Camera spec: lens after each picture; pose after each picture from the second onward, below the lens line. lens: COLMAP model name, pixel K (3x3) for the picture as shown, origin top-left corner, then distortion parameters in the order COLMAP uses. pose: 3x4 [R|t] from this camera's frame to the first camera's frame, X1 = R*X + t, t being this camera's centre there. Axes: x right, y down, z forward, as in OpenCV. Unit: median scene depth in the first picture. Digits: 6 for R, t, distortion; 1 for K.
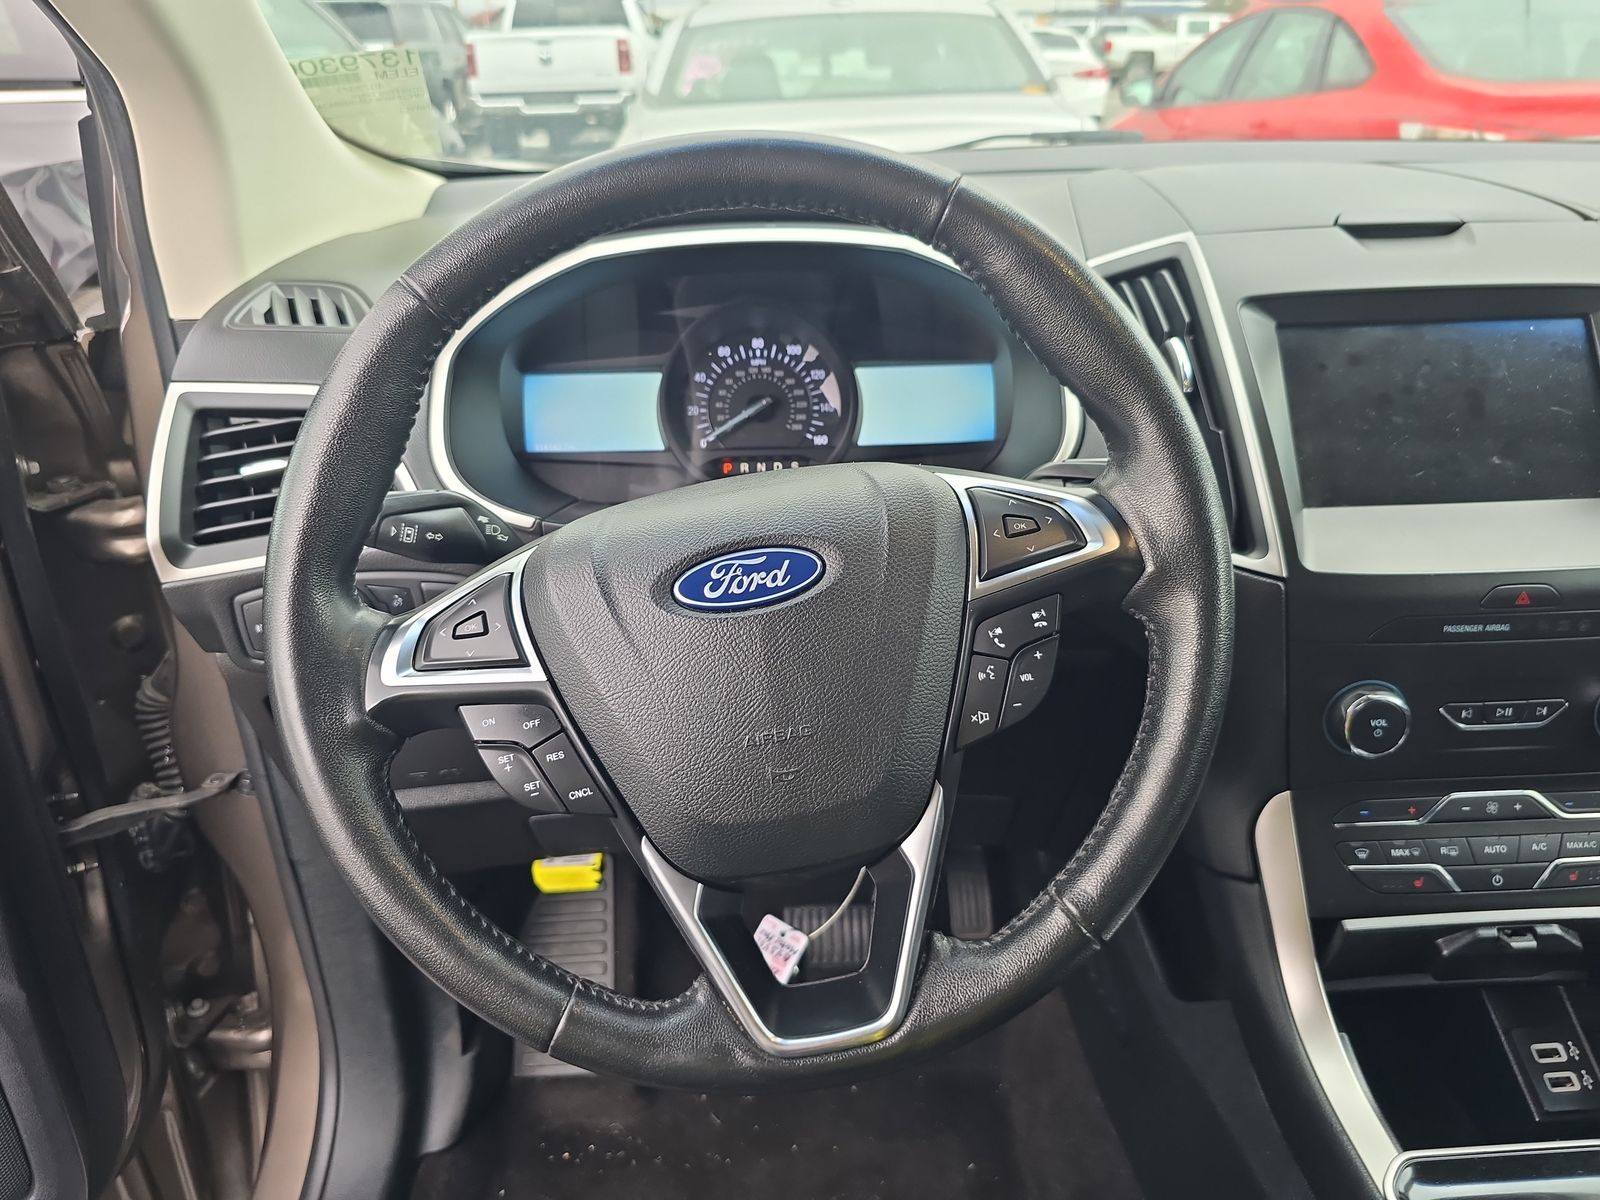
lens RADIAL K [[1082.9, 0, 800.0], [0, 1082.9, 600.0], [0, 0, 1]] dist [0.042212, -0.050878]
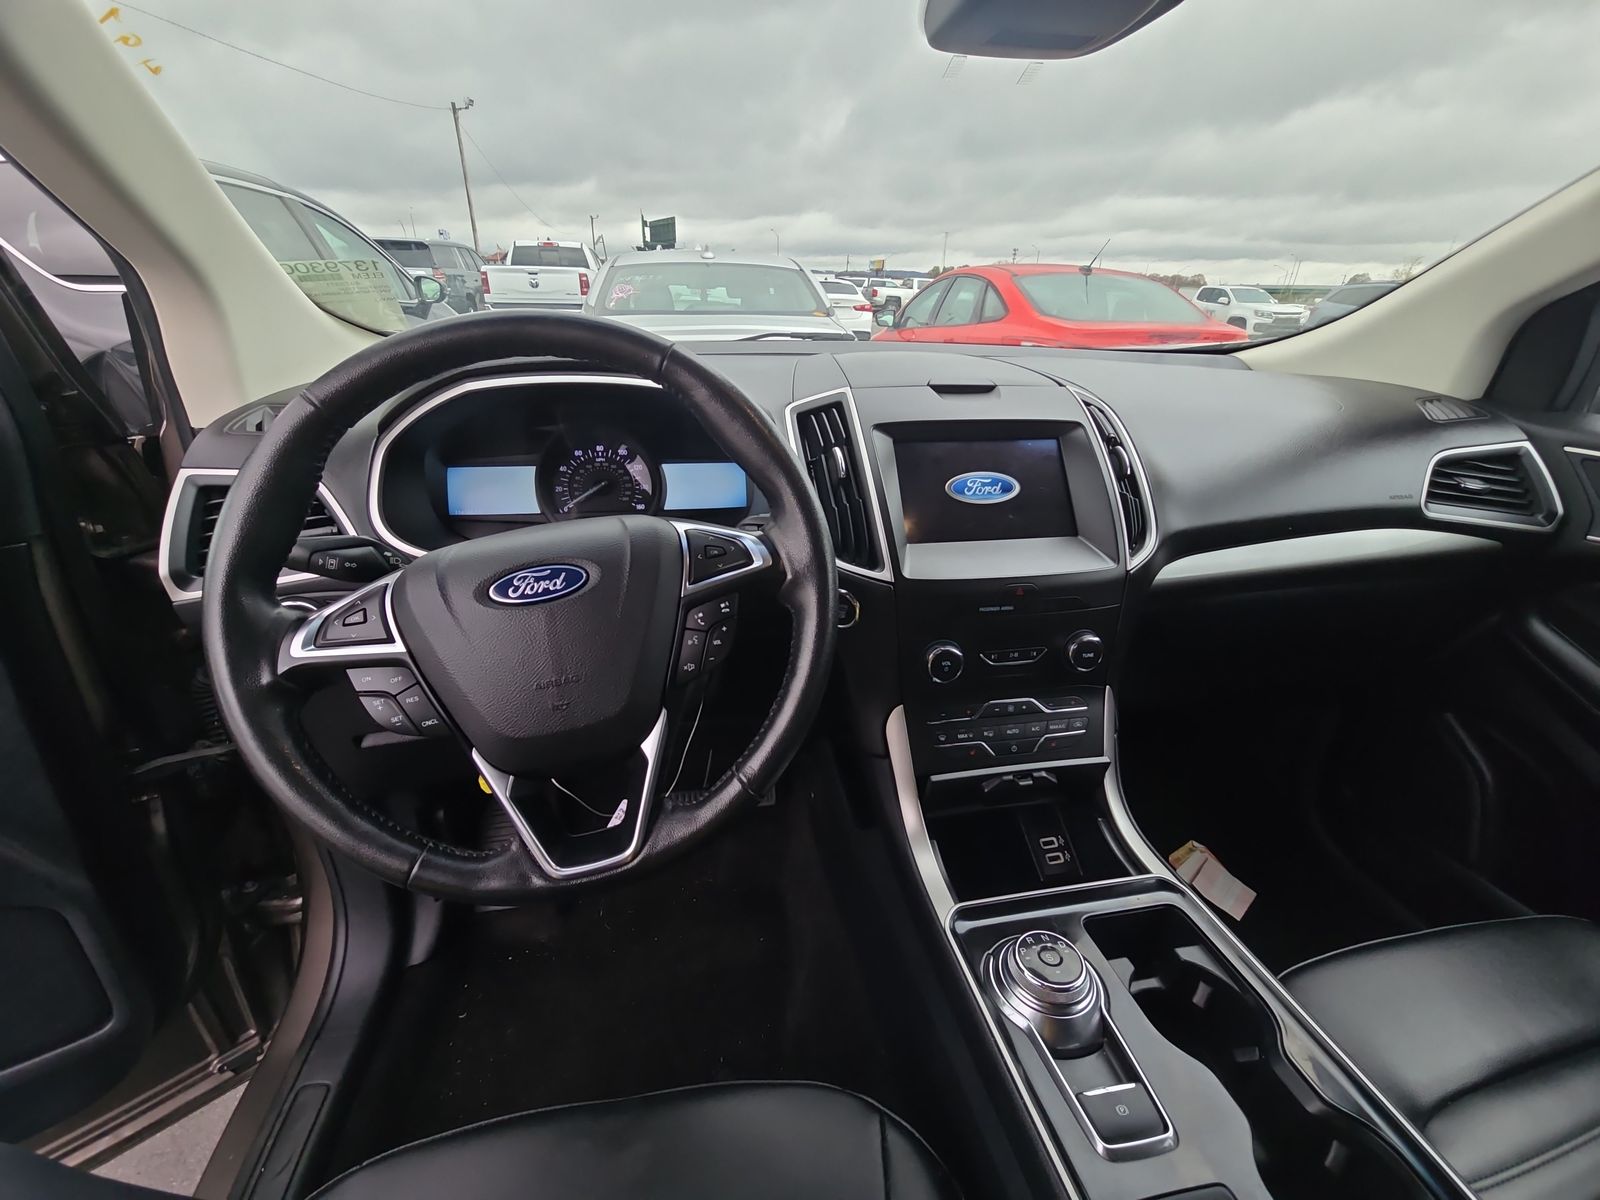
lens RADIAL K [[645.9, 0, 797.4], [0, 645.9, 607.3], [0, 0, 1]] dist [-0.000041, 0.000157]
pose [[0.988195, -0.024818, 0.151177, 0.127679], [0.025966, 0.999647, -0.005624, 0.019929], [-0.150984, 0.009483, 0.988491, -0.003630]]
